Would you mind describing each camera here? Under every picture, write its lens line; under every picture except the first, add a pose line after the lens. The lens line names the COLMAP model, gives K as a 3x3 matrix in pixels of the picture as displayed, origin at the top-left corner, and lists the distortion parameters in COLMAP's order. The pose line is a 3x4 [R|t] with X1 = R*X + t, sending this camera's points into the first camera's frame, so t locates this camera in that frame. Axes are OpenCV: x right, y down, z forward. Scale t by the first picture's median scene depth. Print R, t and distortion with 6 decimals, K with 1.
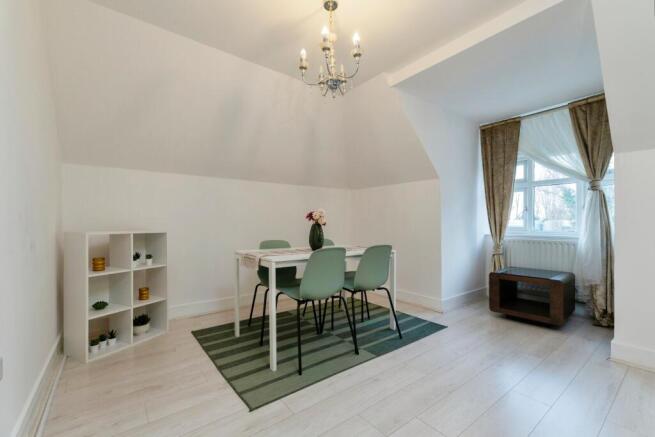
lens RADIAL K [[274.5, 0, 325.5], [0, 274.5, 220.2], [0, 0, 1]] dist [0.005866, 0.000385]
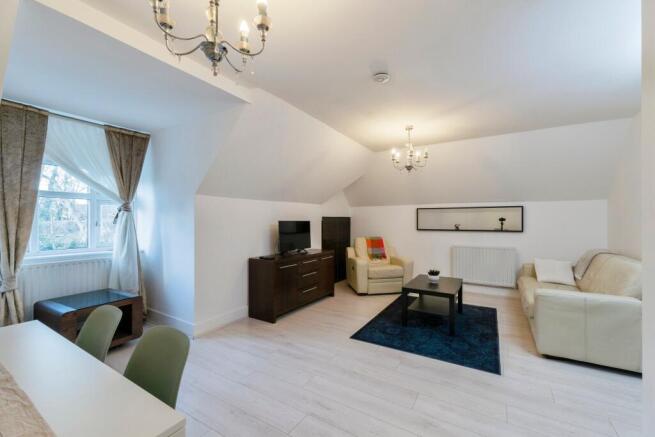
lens RADIAL K [[274.5, 0, 325.5], [0, 274.5, 220.2], [0, 0, 1]] dist [0.005866, 0.000385]
pose [[-0.350351, -0.004358, 0.936608, -0.372067], [-0.007129, 0.999973, 0.001986, -0.071154], [-0.936591, -0.005981, -0.350373, 0.575423]]
